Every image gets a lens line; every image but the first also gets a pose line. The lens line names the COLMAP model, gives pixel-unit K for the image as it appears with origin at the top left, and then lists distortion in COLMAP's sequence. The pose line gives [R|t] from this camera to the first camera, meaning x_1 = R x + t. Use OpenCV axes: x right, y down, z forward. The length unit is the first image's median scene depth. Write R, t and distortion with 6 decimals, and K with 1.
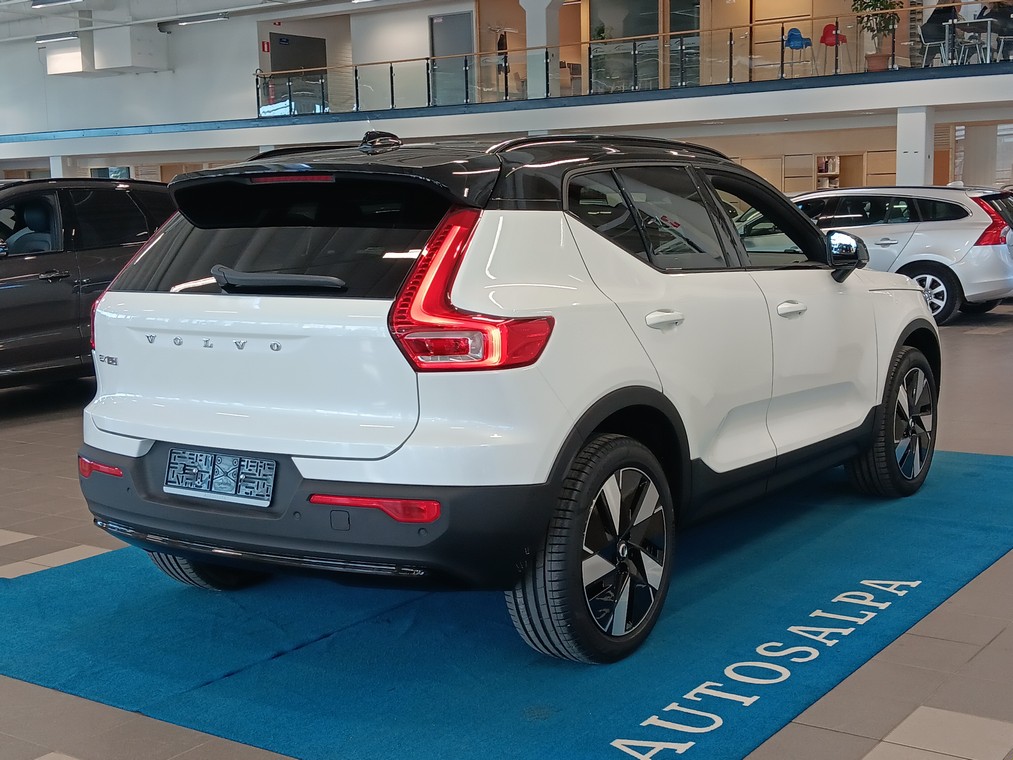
lens RADIAL K [[1409.2, 0, 506.5], [0, 1409.2, 380.0], [0, 0, 1]] dist [0.206409, -0.610210]
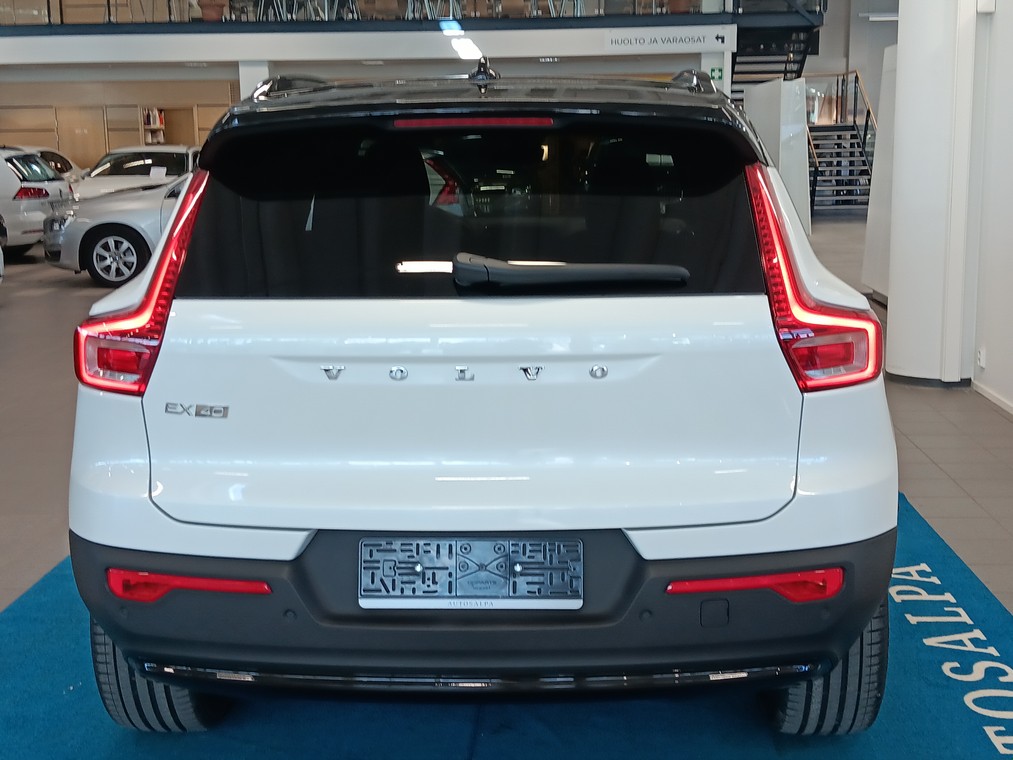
lens RADIAL K [[1409.2, 0, 506.5], [0, 1409.2, 380.0], [0, 0, 1]] dist [0.206409, -0.610210]
pose [[0.842294, -0.079624, 0.533105, -0.516631], [0.063472, 0.996800, 0.048596, -0.051218], [-0.535269, -0.007095, 0.844652, 0.419435]]
